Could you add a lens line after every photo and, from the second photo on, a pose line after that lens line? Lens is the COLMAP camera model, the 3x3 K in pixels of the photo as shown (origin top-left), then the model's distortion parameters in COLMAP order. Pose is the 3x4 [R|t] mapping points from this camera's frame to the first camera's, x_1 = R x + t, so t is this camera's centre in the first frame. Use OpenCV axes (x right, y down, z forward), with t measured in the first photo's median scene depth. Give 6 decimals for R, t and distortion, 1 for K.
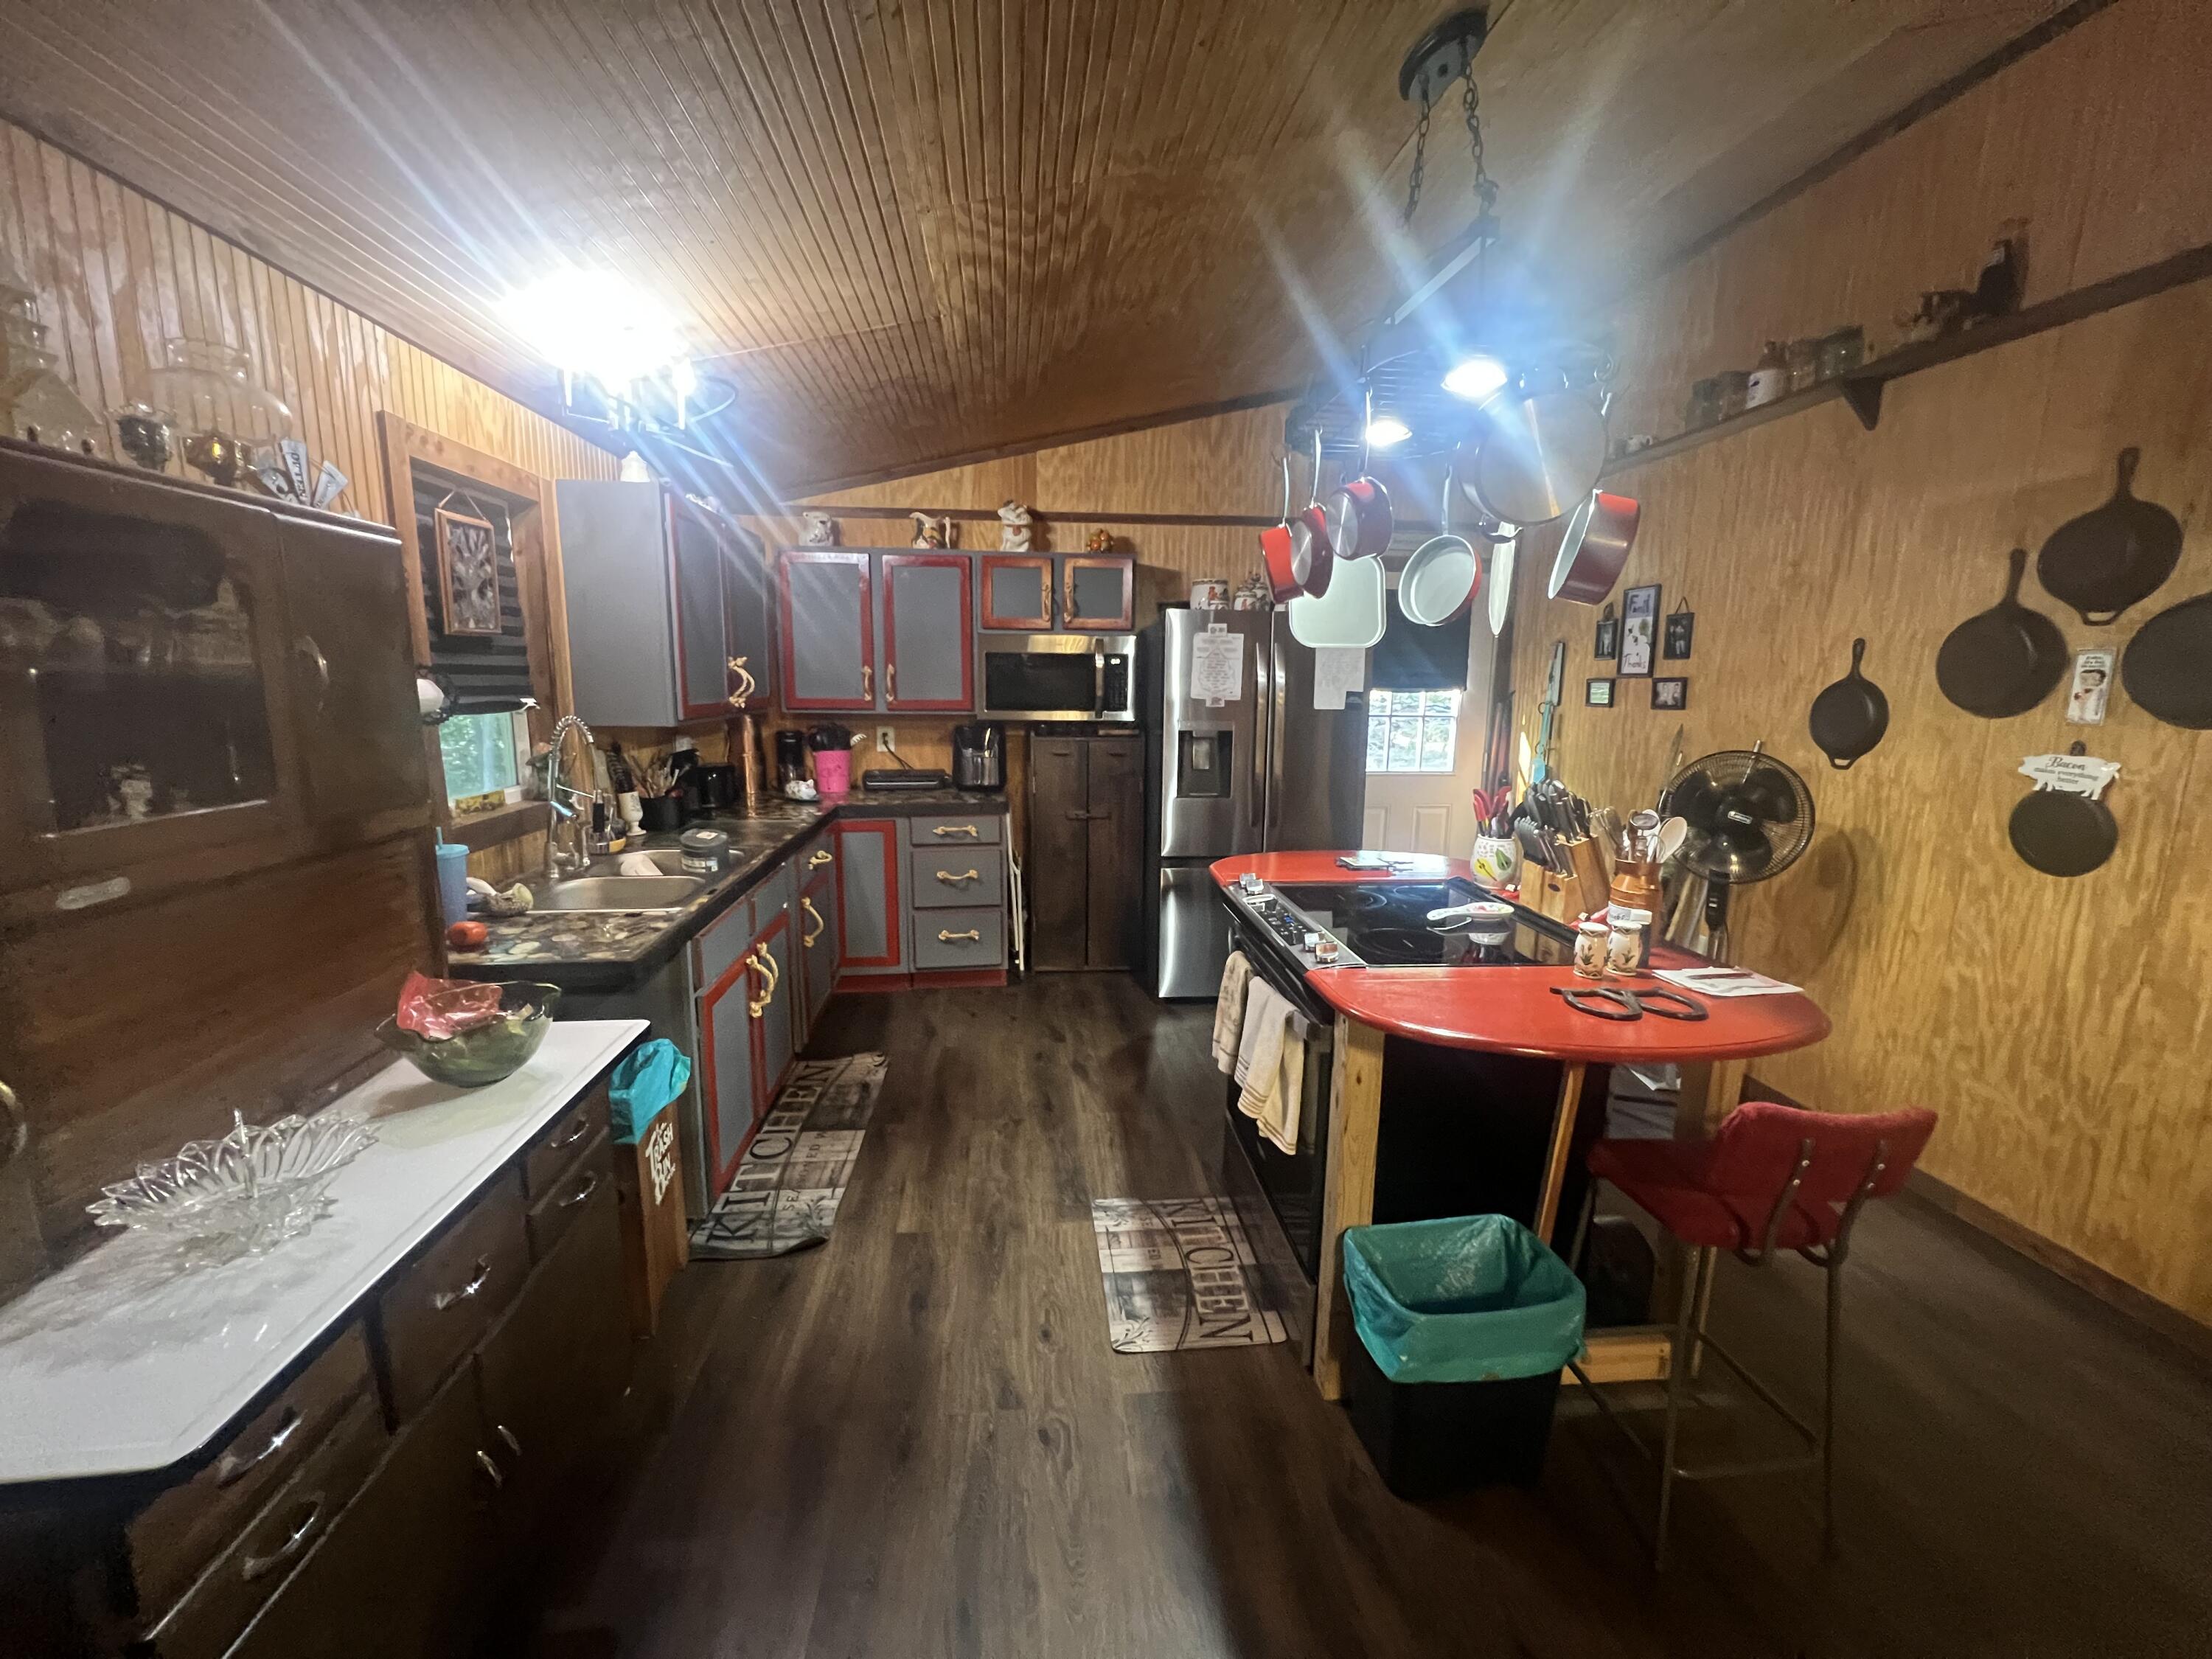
lens RADIAL K [[891.9, 0, 1105.0], [0, 891.9, 828.1], [0, 0, 1]] dist [-0.002783, 0.000747]
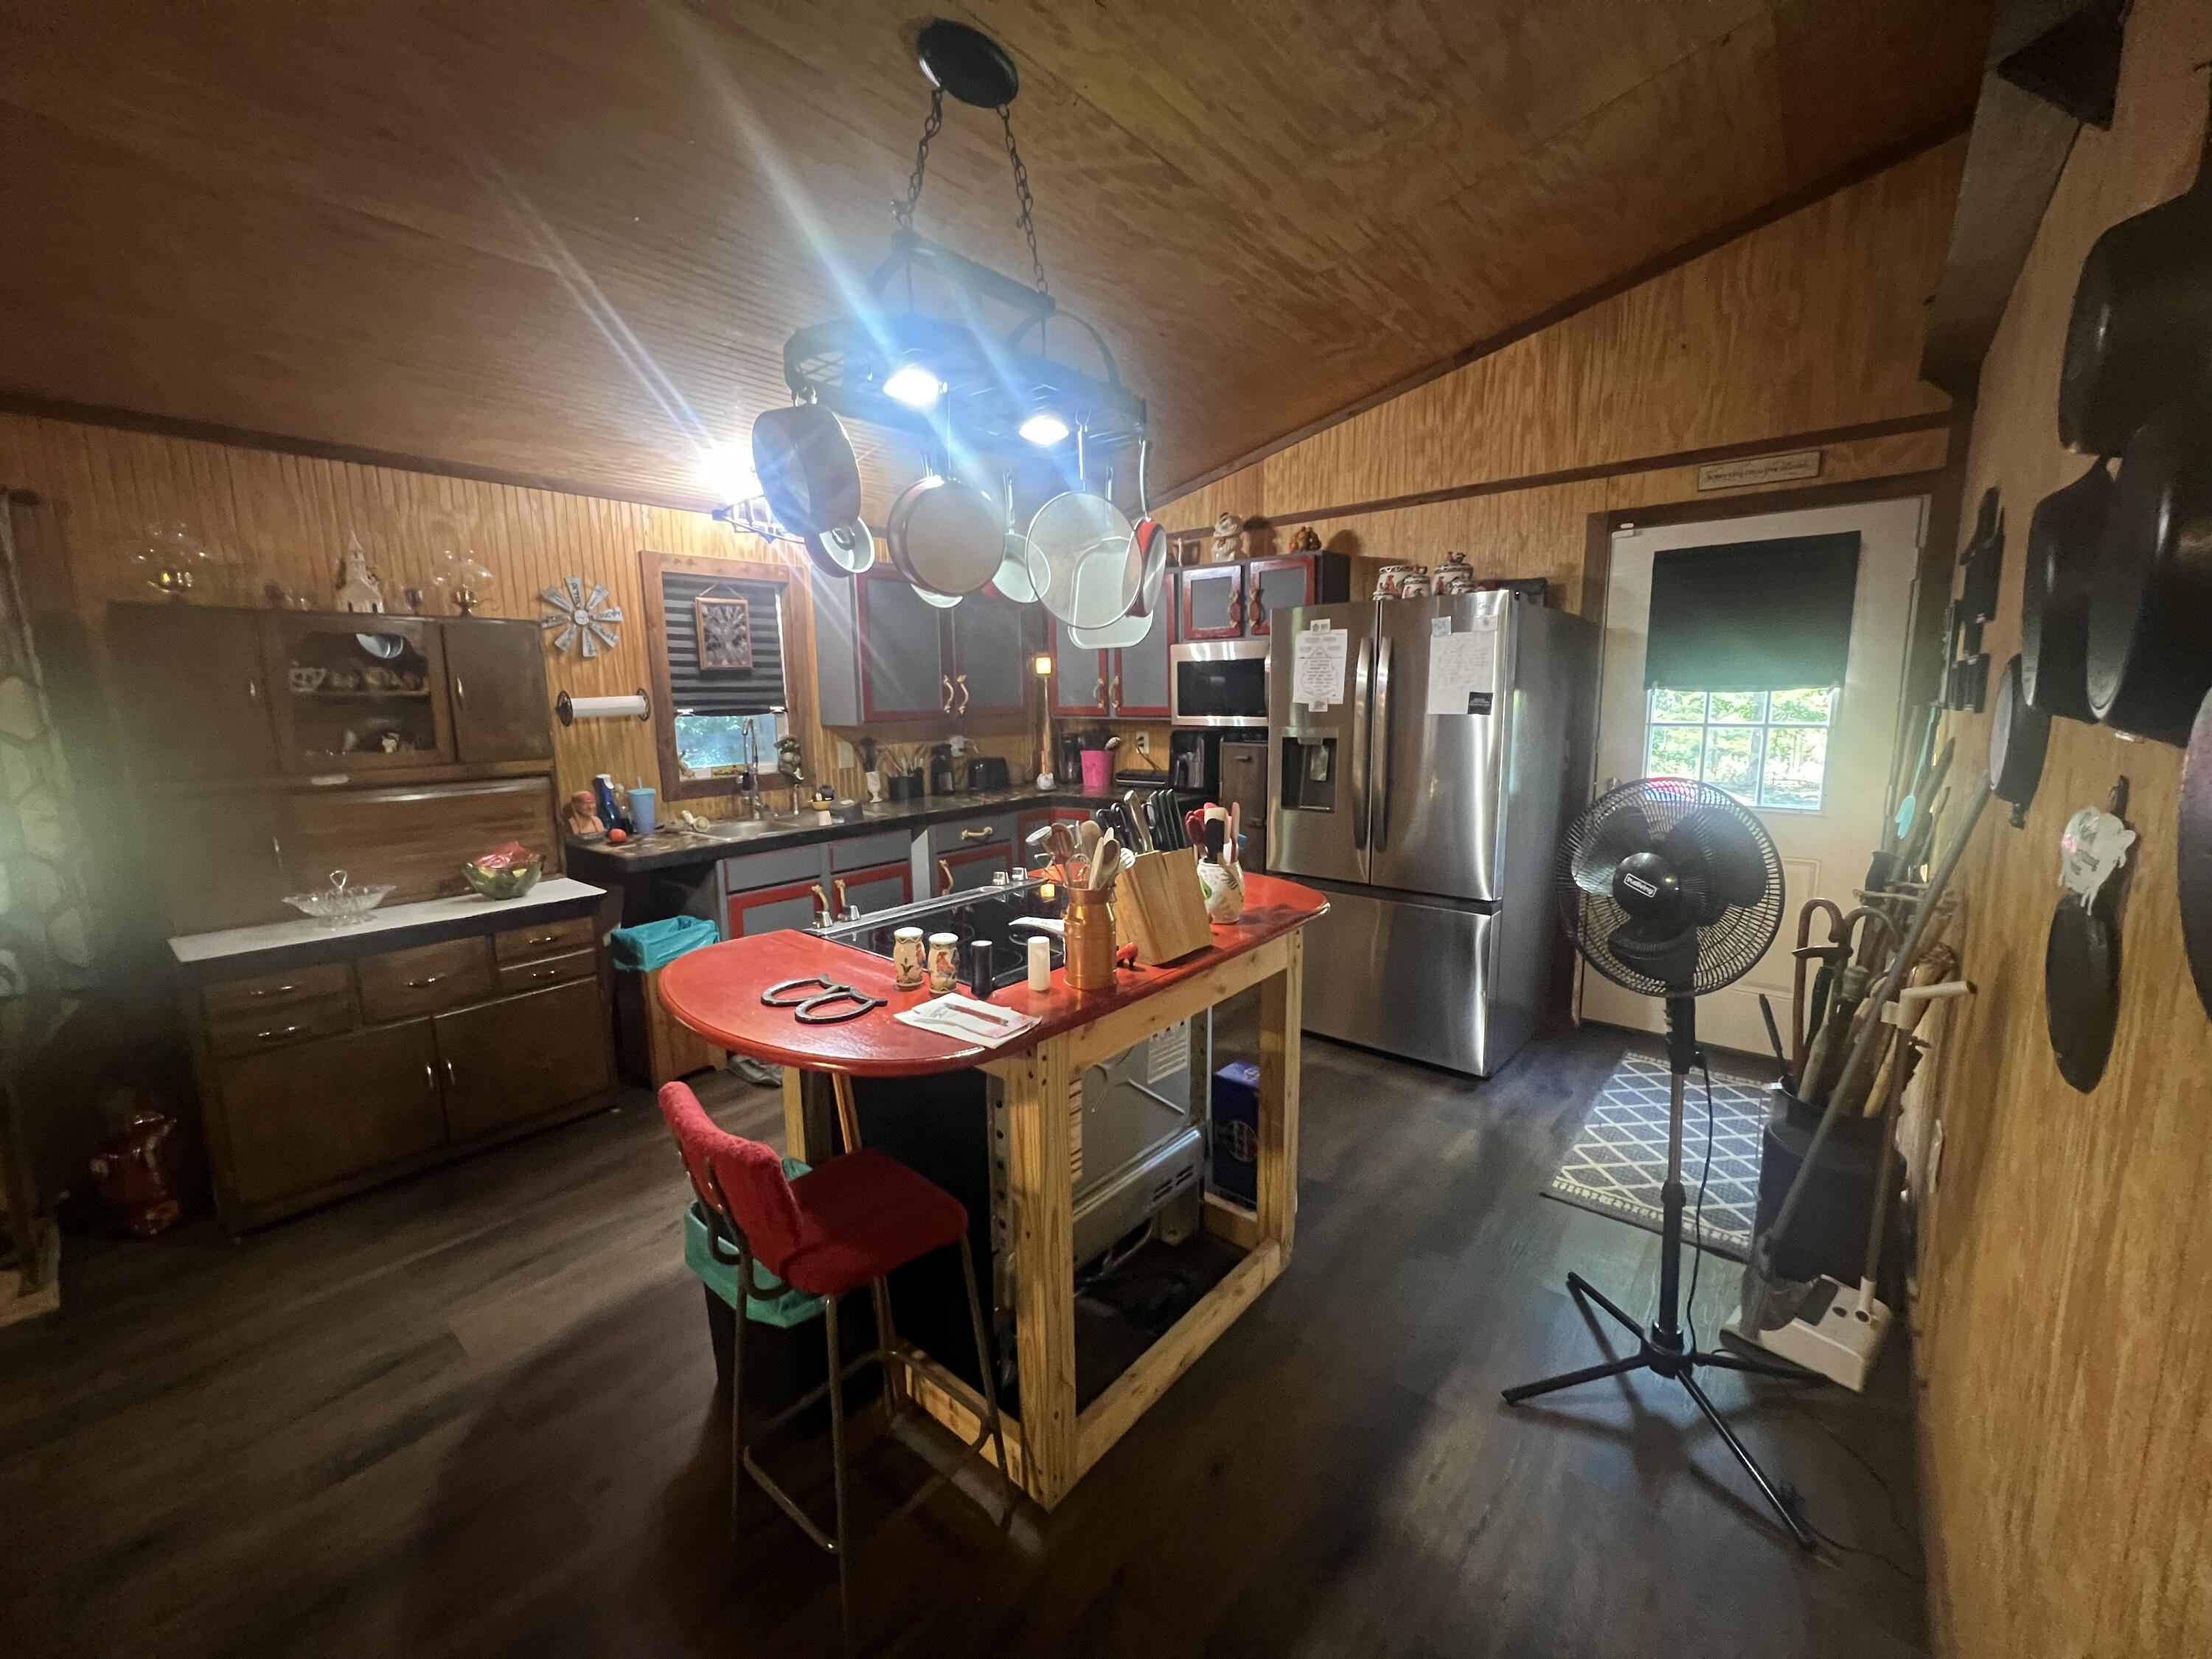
lens RADIAL K [[891.9, 0, 1104.9], [0, 891.9, 826.8], [0, 0, 1]] dist [-0.002783, 0.000747]
pose [[0.697285, 0.087258, -0.711463, 0.635413], [-0.097142, 0.994909, 0.026815, -0.022696], [0.710181, 0.050415, 0.702211, 0.218192]]
